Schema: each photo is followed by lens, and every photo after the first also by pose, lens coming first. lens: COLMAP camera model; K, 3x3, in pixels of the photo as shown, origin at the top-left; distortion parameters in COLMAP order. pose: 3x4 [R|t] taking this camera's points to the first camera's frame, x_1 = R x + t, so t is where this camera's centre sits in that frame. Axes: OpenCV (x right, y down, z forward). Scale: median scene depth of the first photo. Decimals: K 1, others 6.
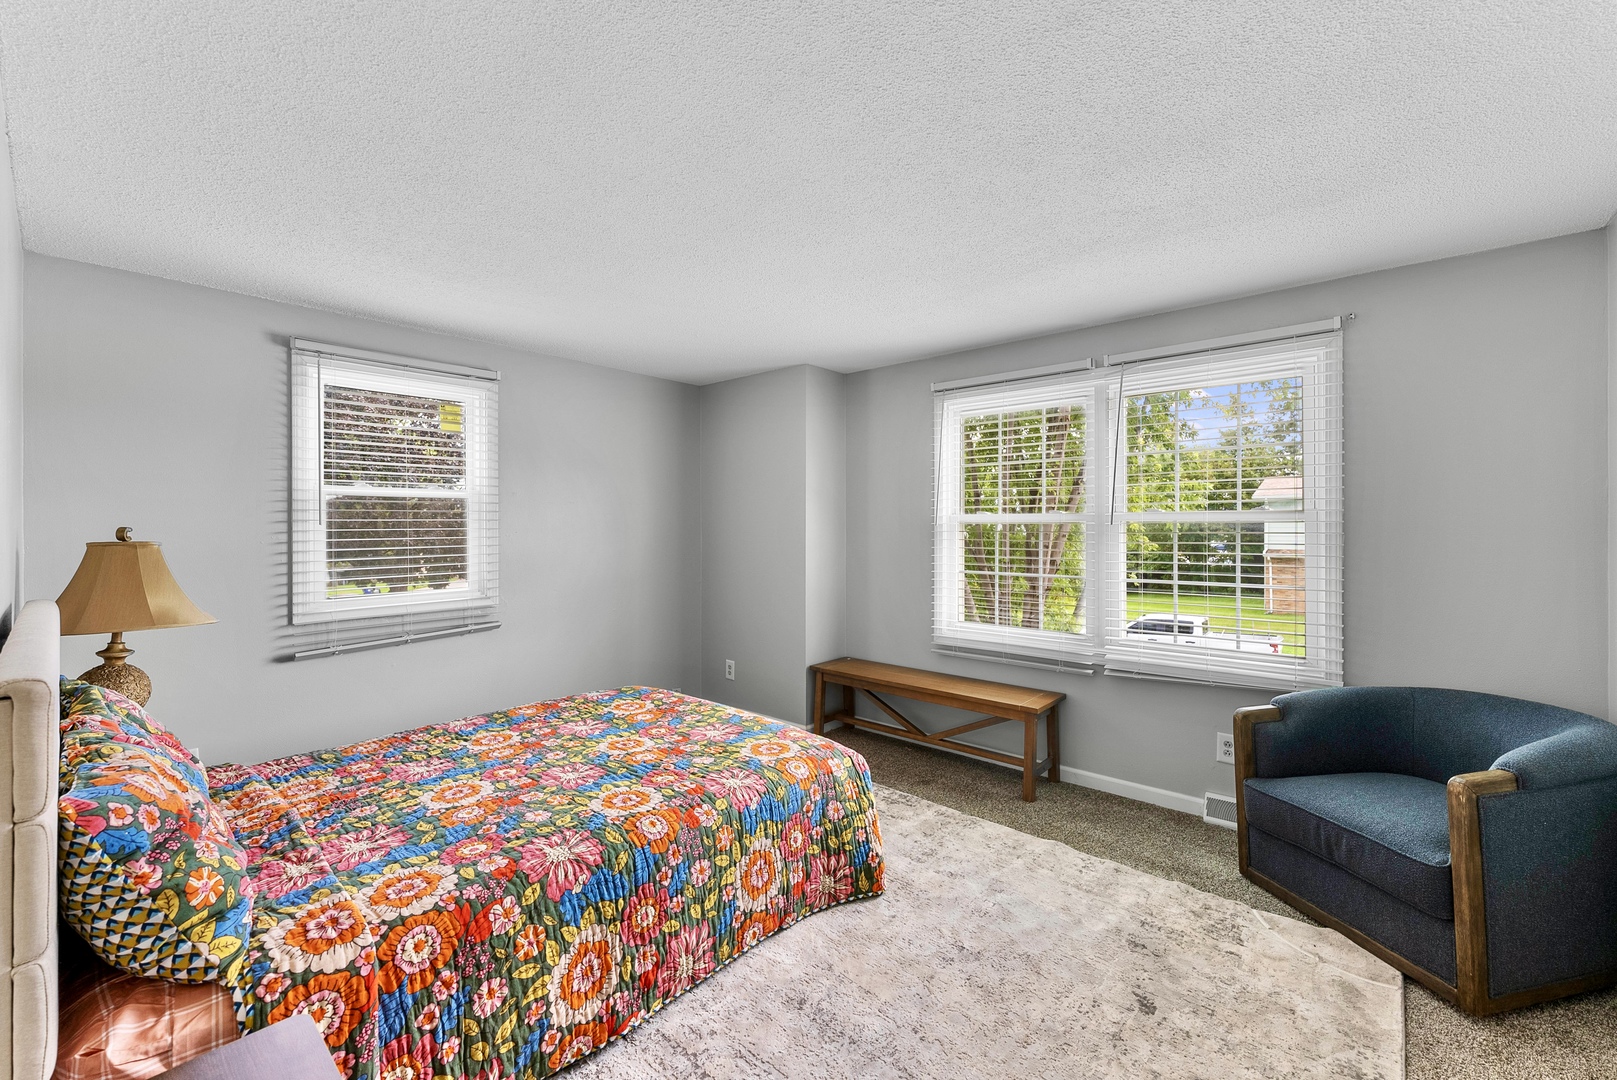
lens RADIAL K [[661.1, 0, 806.7], [0, 661.1, 516.8], [0, 0, 1]] dist [-0.000613, -0.000208]
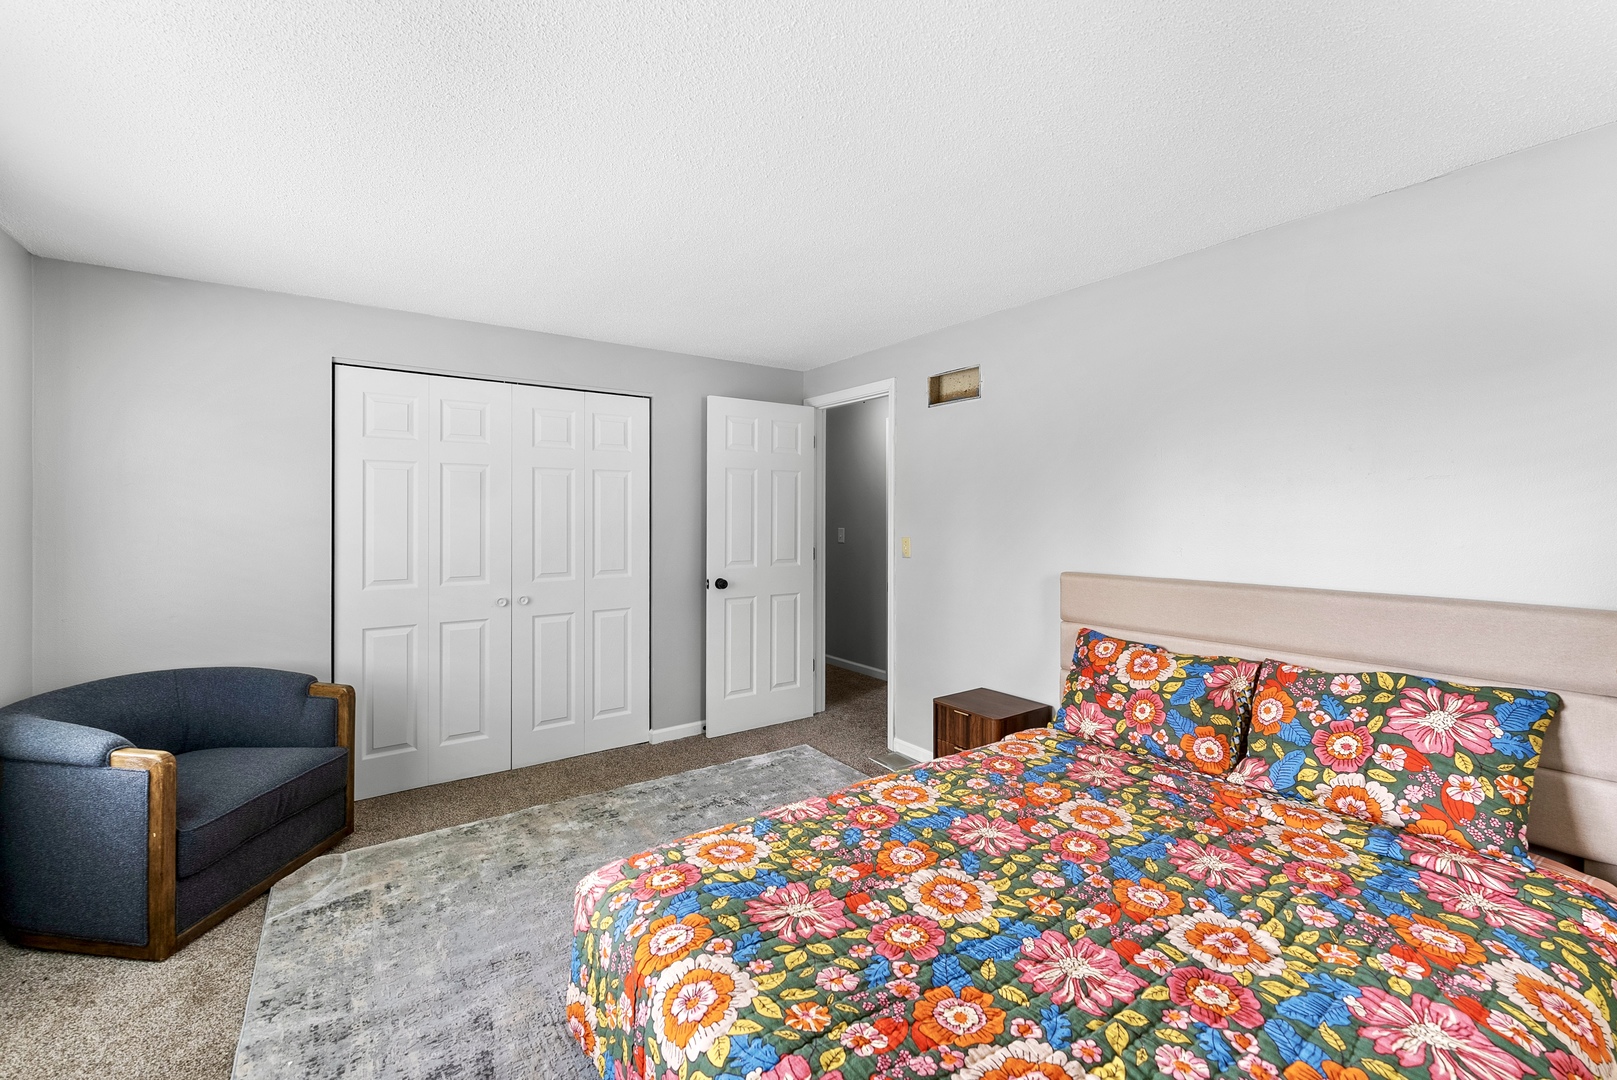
lens RADIAL K [[661.1, 0, 806.7], [0, 661.1, 516.8], [0, 0, 1]] dist [-0.000613, -0.000208]
pose [[-0.974528, 0.001002, 0.224264, -0.321968], [-0.000825, 0.999967, -0.008049, 0.011717], [-0.224265, -0.008028, -0.974495, 1.837549]]
